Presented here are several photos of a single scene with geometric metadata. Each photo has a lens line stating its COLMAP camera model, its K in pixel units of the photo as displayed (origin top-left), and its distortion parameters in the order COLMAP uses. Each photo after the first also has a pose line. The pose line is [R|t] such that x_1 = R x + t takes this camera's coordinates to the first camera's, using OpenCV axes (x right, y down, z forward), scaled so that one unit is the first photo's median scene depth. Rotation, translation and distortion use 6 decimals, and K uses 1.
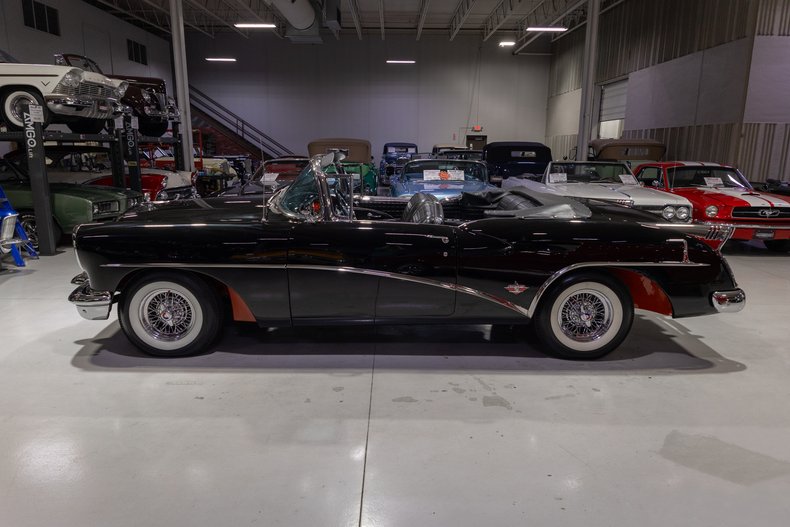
lens RADIAL K [[545.4, 0, 393.1], [0, 545.4, 260.8], [0, 0, 1]] dist [0.008828, 0.000085]
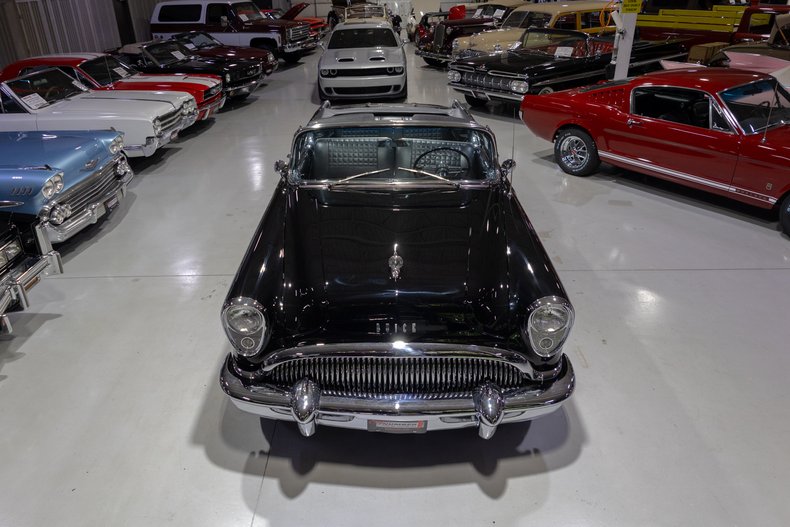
lens RADIAL K [[573.7, 0, 373.0], [0, 573.7, 244.1], [0, 0, 1]] dist [0.048182, -0.052499]
pose [[0.030479, -0.435905, 0.899476, -0.619655], [0.239255, 0.876916, 0.416865, -0.246795], [-0.970478, 0.202498, 0.131019, 0.579487]]
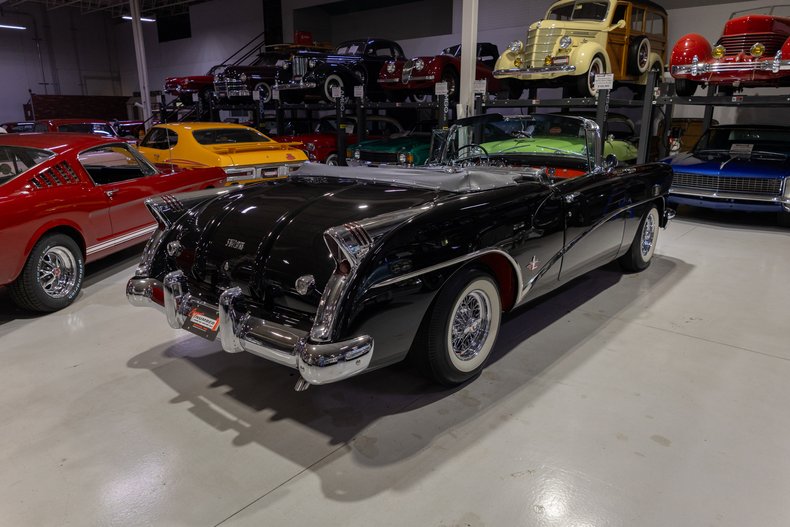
lens RADIAL K [[544.9, 0, 393.8], [0, 544.9, 263.2], [0, 0, 1]] dist [0.017592, -0.005054]
pose [[-0.664470, 0.191837, -0.722273, 0.512320], [-0.163124, 0.905953, 0.390692, -0.186301], [0.729295, 0.377423, -0.570685, 0.928408]]
